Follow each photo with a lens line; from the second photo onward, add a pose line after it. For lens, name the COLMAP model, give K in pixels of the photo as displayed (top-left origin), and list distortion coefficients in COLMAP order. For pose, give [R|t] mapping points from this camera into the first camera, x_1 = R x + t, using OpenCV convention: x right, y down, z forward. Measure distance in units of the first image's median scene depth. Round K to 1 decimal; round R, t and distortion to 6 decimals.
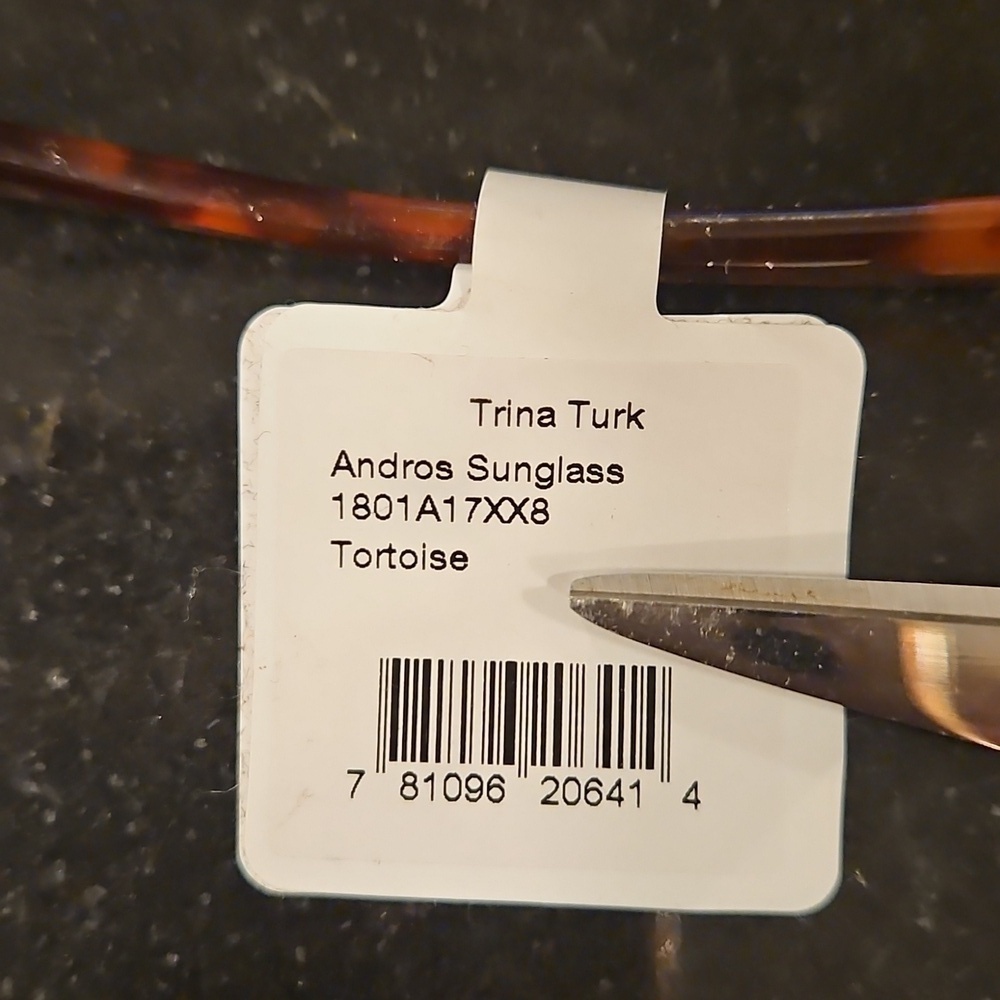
lens RADIAL K [[1567.5, 0, 500.0], [0, 1567.5, 499.9], [0, 0, 1]] dist [0.008506, 0.000000]
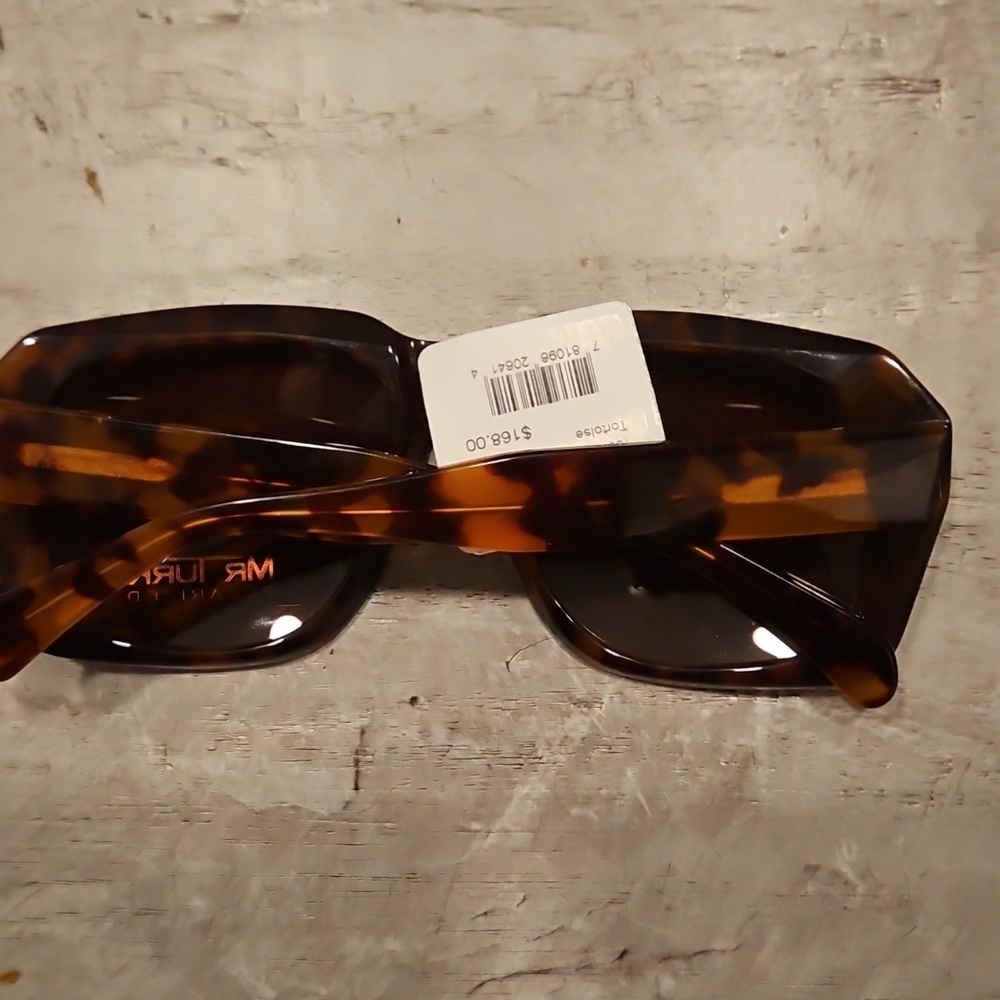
lens RADIAL K [[1567.5, 0, 498.9], [0, 1567.5, 504.0], [0, 0, 1]] dist [0.008506, 0.000000]
pose [[-0.965505, 0.236206, 0.109572, -0.162261], [-0.243716, -0.967930, -0.060944, 0.123035], [0.091663, -0.085546, 0.992109, -1.703514]]
